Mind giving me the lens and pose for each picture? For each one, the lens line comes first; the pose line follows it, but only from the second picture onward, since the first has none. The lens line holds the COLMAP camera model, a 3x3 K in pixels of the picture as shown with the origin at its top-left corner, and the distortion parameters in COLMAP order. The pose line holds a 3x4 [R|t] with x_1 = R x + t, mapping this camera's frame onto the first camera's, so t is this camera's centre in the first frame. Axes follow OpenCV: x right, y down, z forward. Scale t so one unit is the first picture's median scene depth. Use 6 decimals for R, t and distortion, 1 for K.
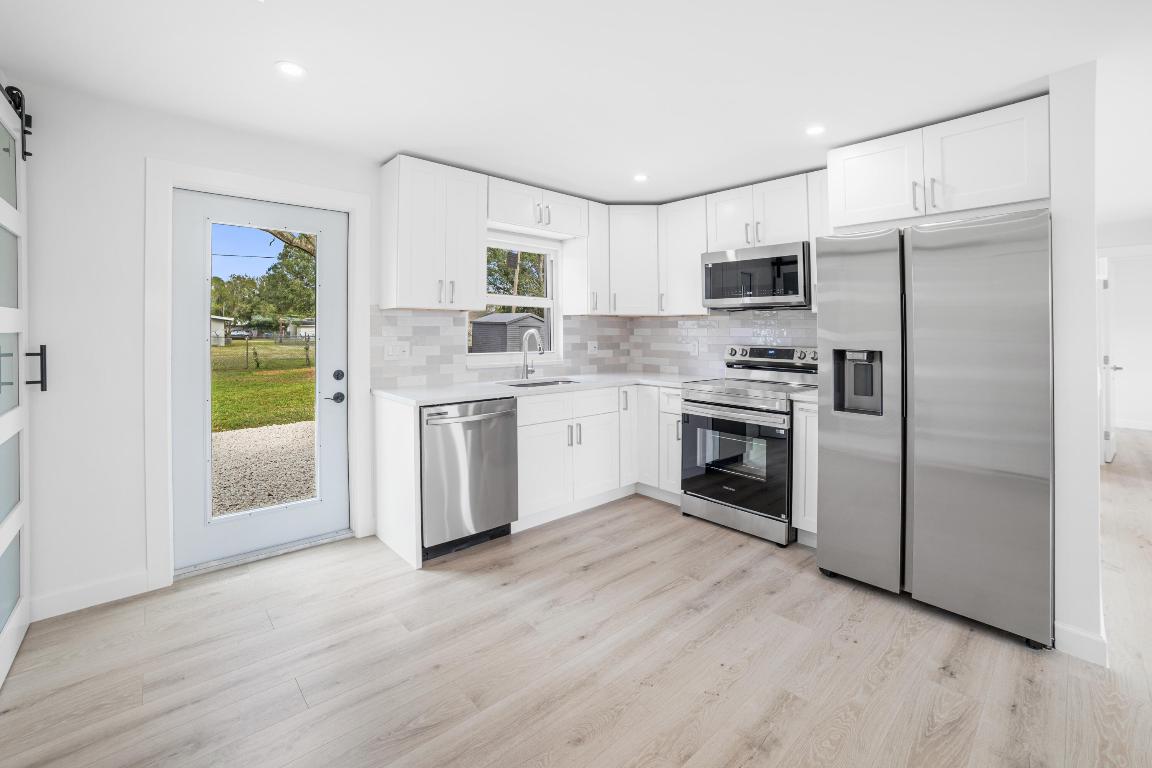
lens RADIAL K [[465.5, 0, 571.1], [0, 465.5, 342.1], [0, 0, 1]] dist [-0.060785, 0.021079]
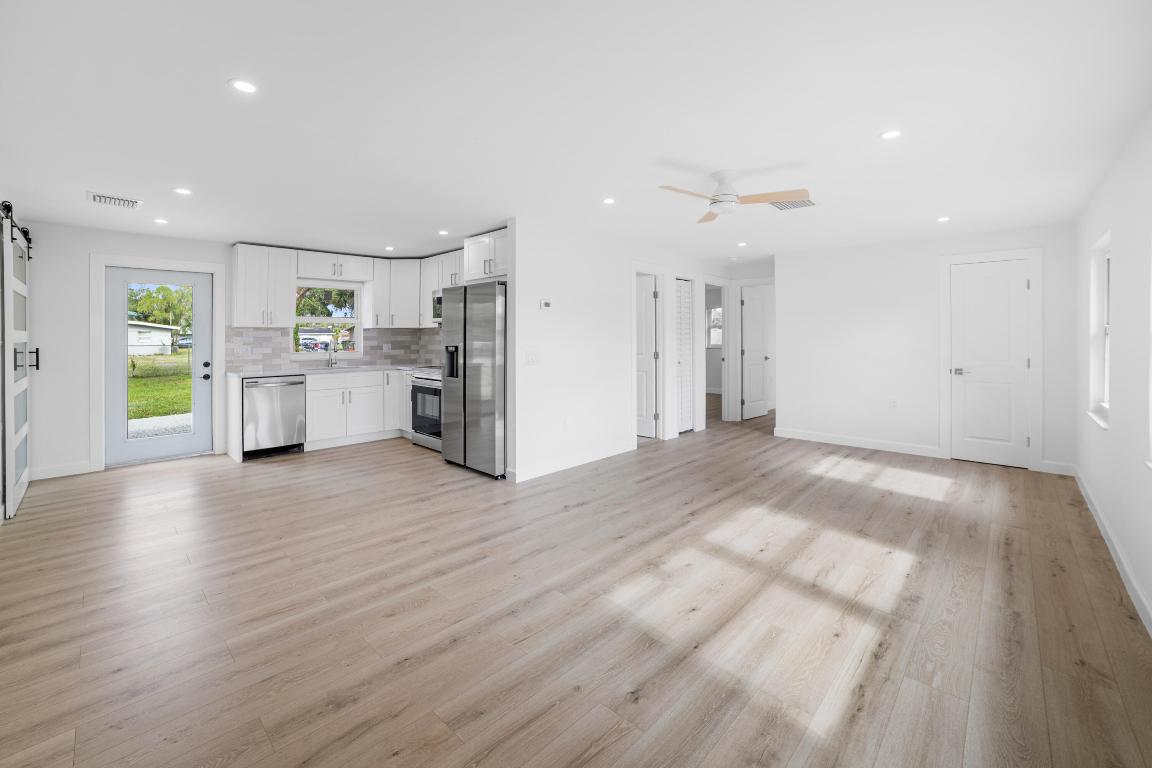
lens RADIAL K [[465.5, 0, 571.1], [0, 465.5, 342.1], [0, 0, 1]] dist [-0.060785, 0.021079]
pose [[0.998365, -0.011580, 0.055975, 0.758767], [0.012256, 0.999856, -0.011743, 0.021473], [-0.055831, 0.012410, 0.998363, -0.775959]]
